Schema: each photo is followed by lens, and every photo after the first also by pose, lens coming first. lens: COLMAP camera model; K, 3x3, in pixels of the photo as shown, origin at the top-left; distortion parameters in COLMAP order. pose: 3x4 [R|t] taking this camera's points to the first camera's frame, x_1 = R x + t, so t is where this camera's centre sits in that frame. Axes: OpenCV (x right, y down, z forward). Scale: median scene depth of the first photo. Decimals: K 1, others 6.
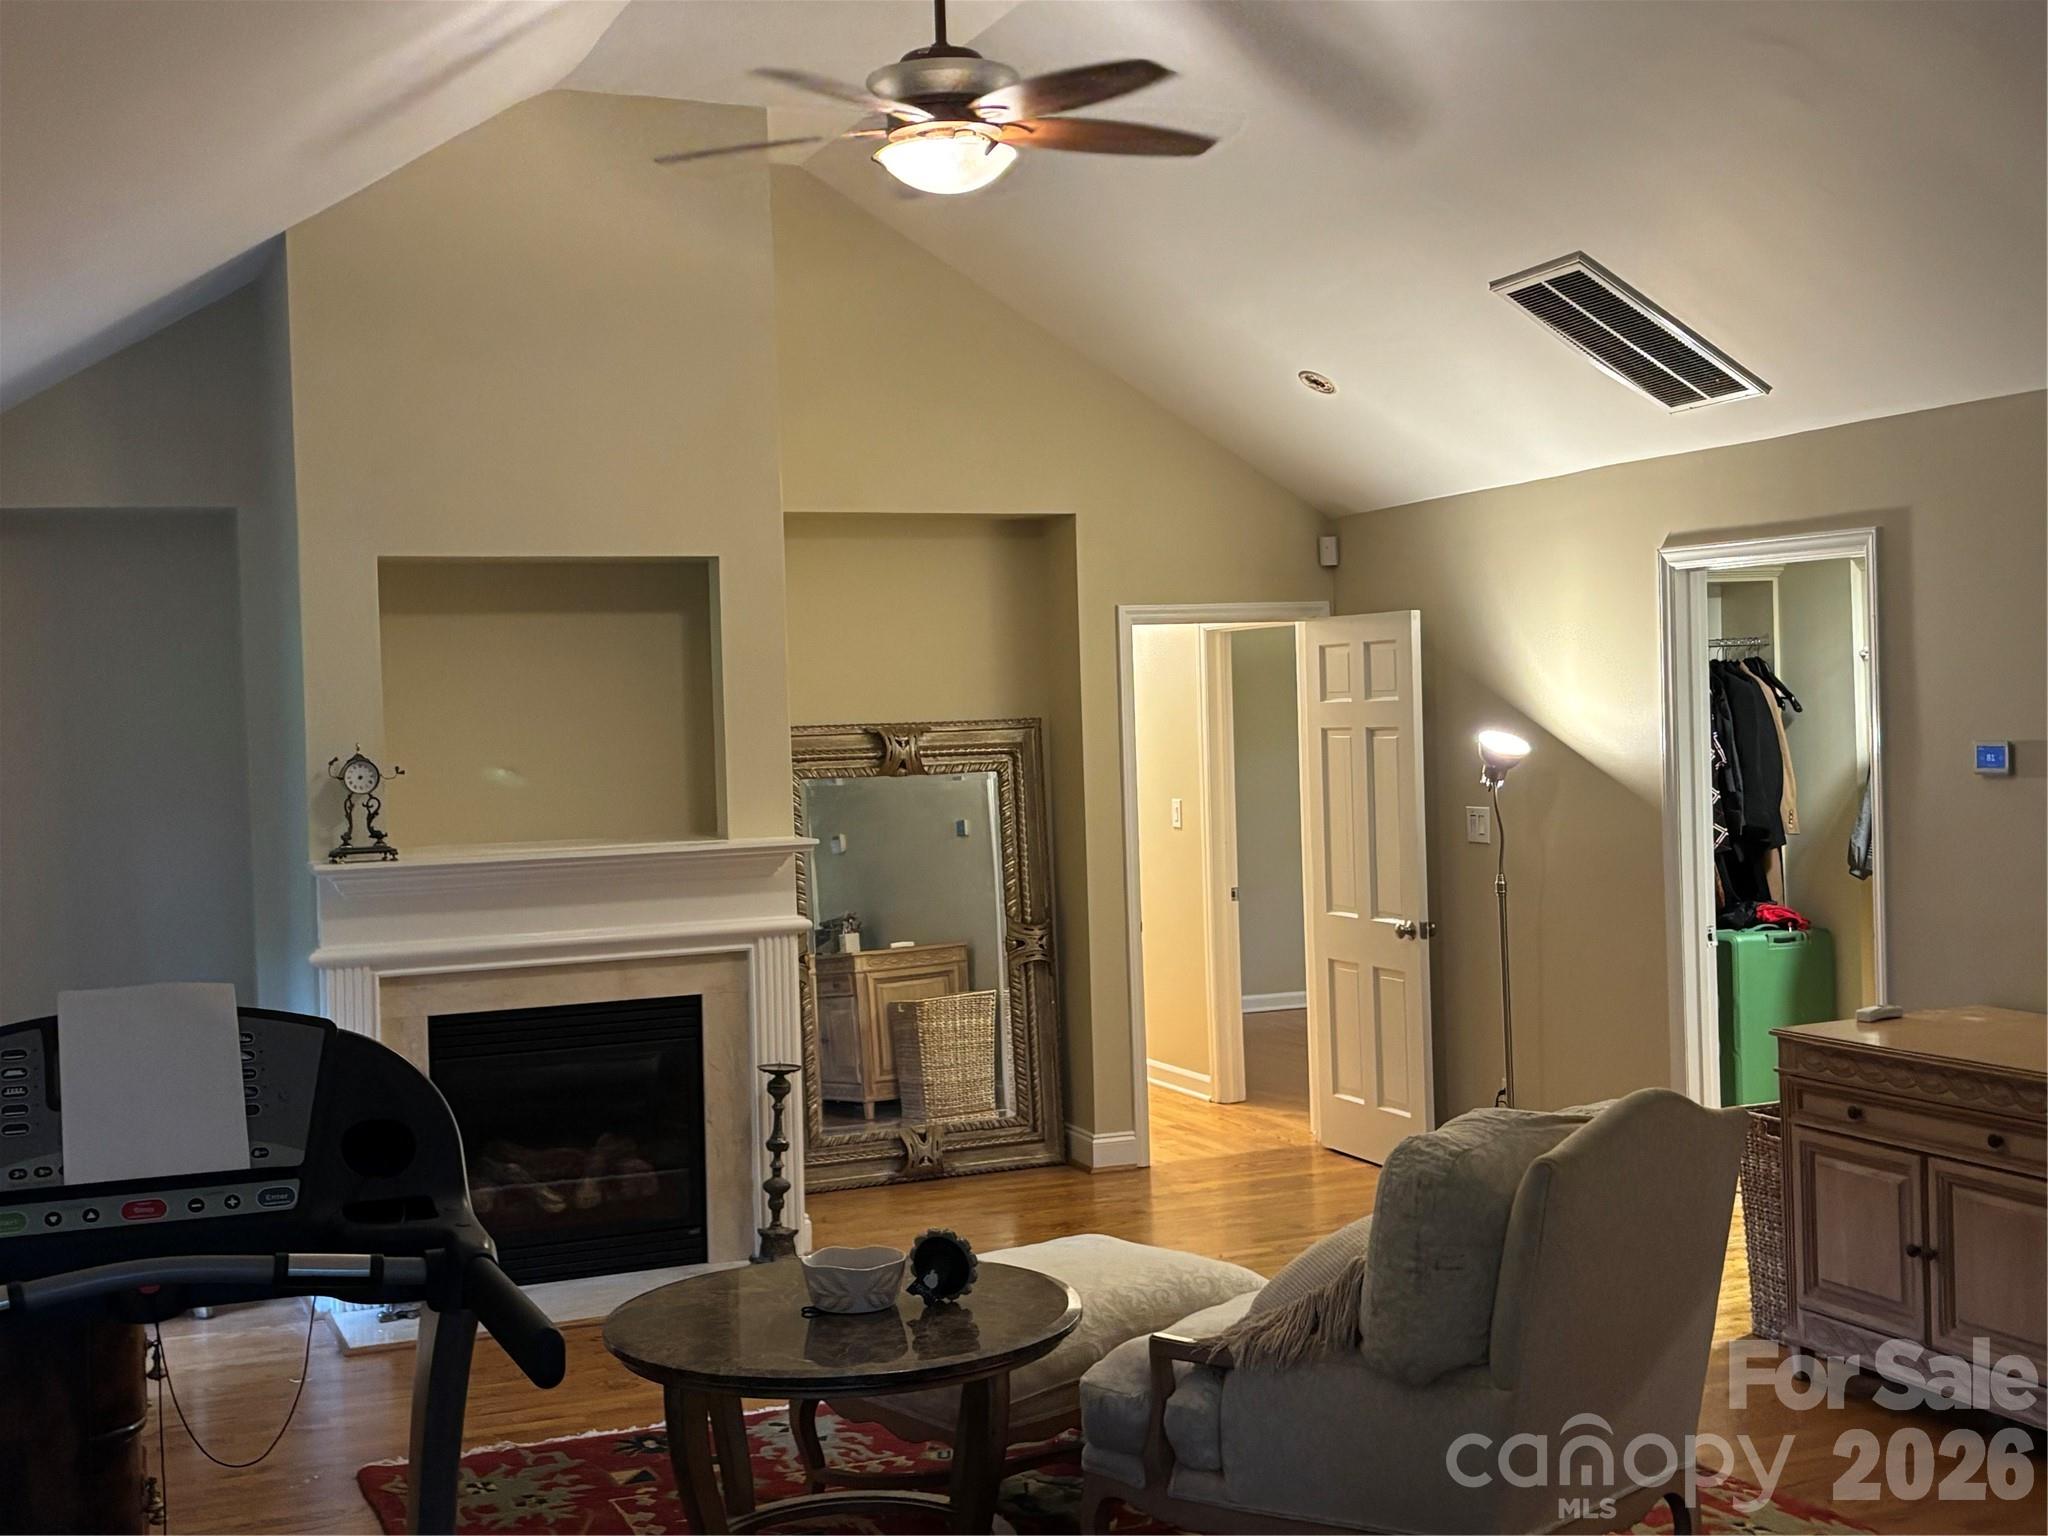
lens RADIAL K [[2376.3, 0, 1017.3], [0, 2376.3, 781.1], [0, 0, 1]] dist [0.090493, 0.000000]
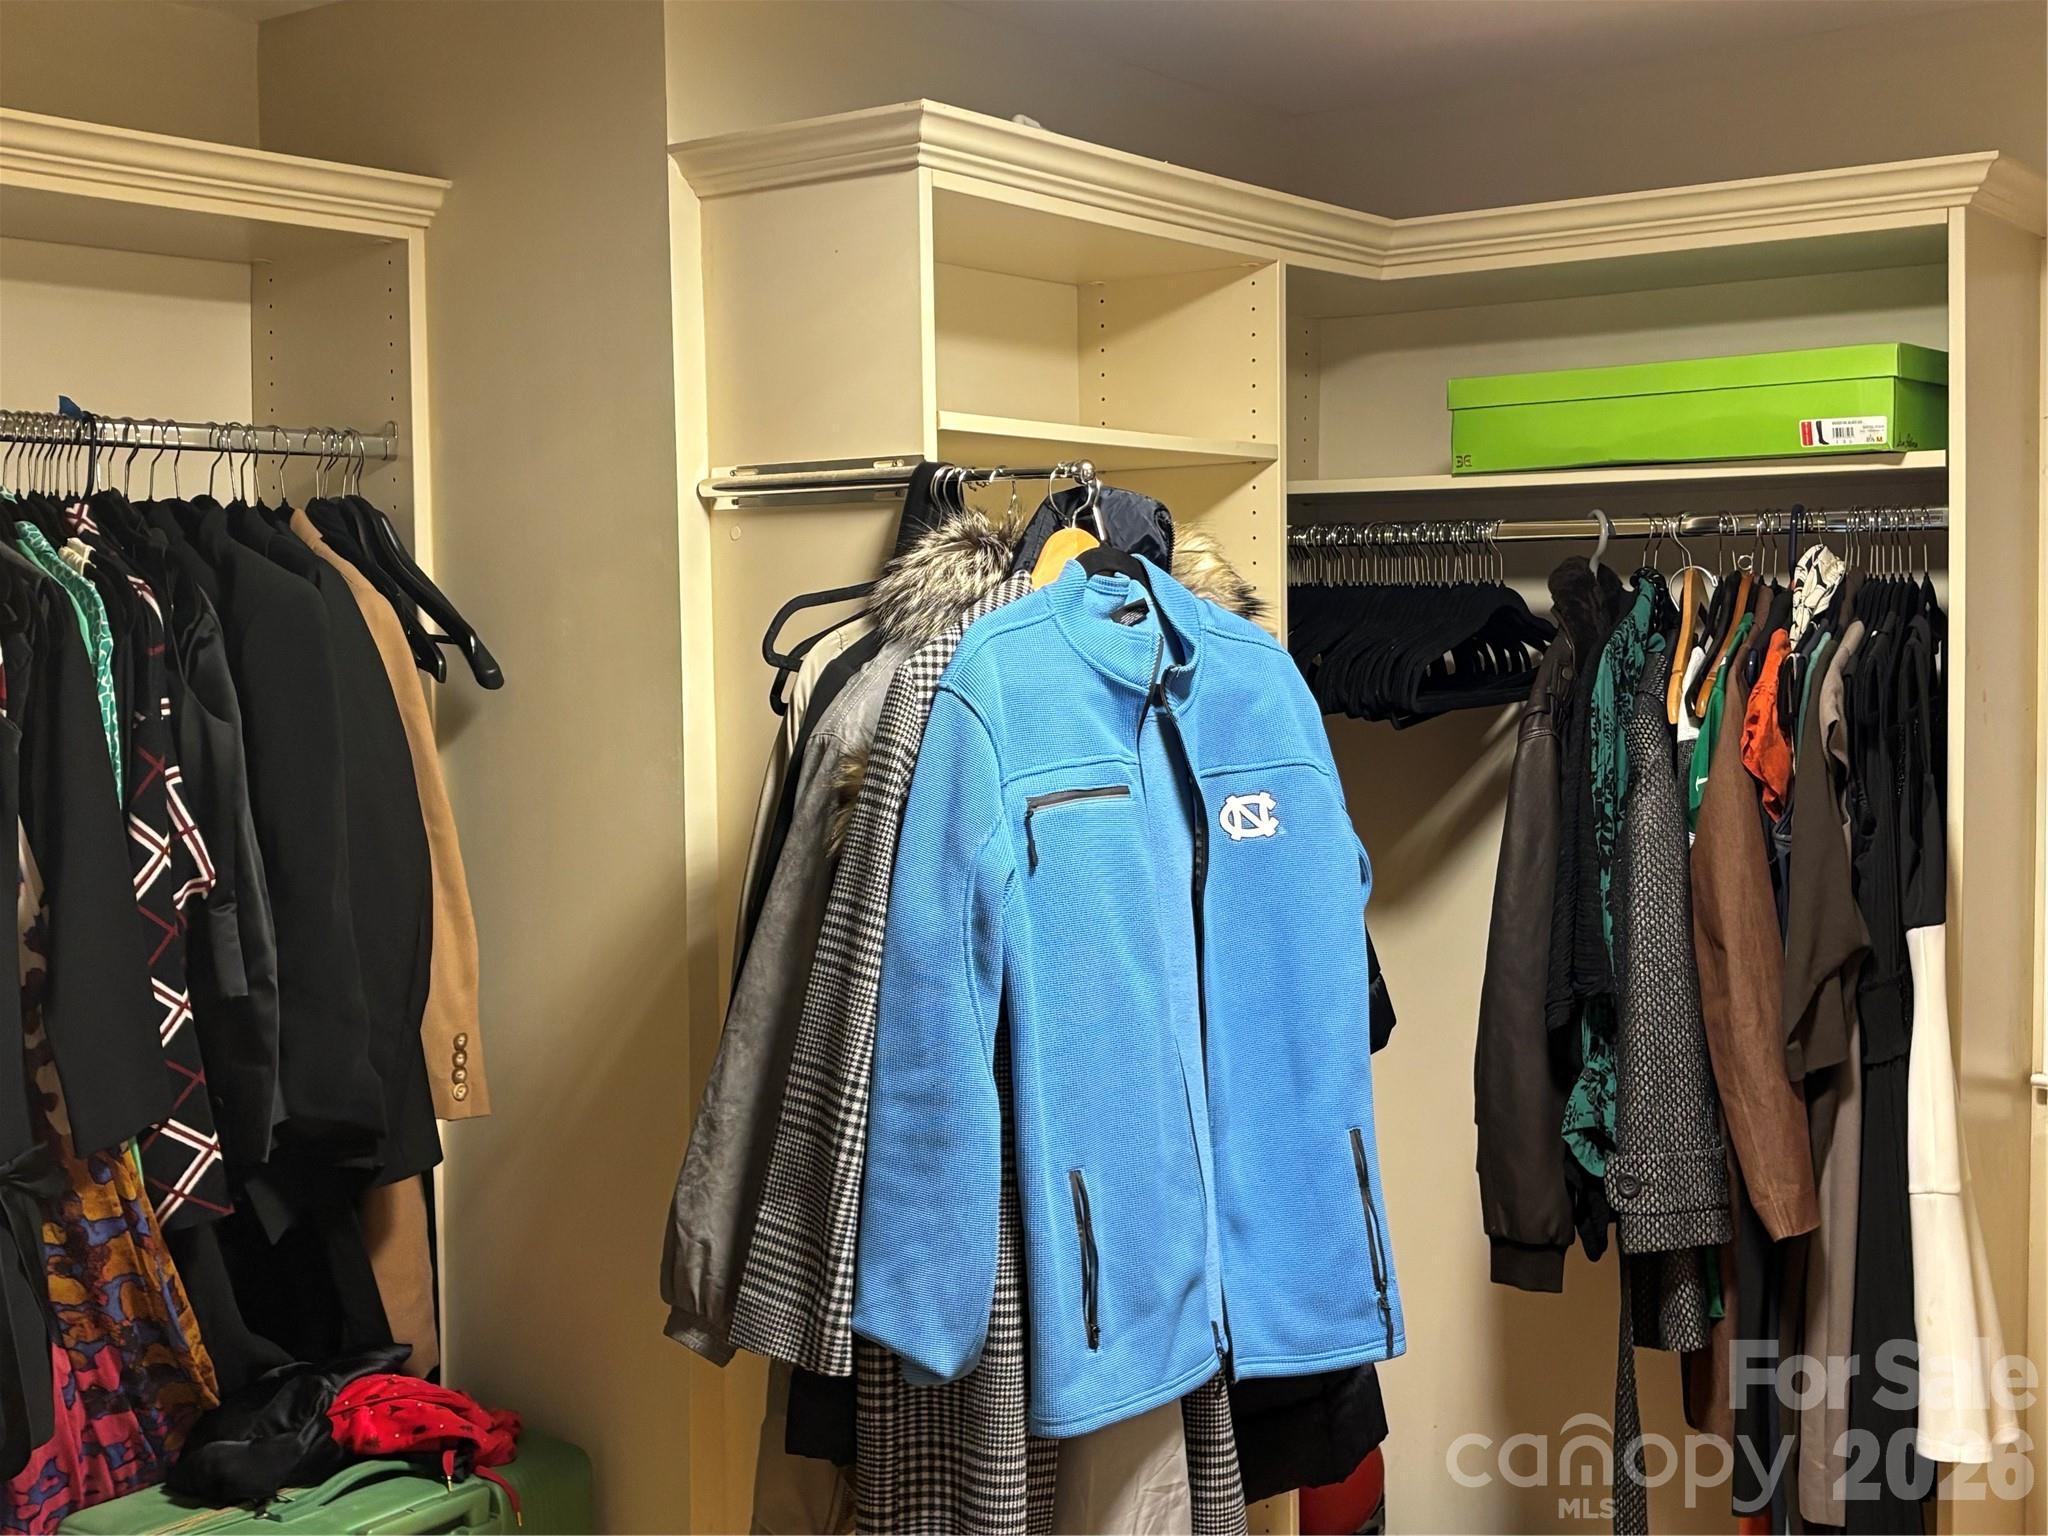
lens RADIAL K [[2376.3, 0, 1024.3], [0, 2376.3, 767.9], [0, 0, 1]] dist [0.090493, 0.000000]
pose [[0.867580, -0.001882, 0.497294, 0.240901], [-0.009853, 0.999731, 0.020973, -0.026353], [-0.497200, -0.023096, 0.867329, 0.725420]]
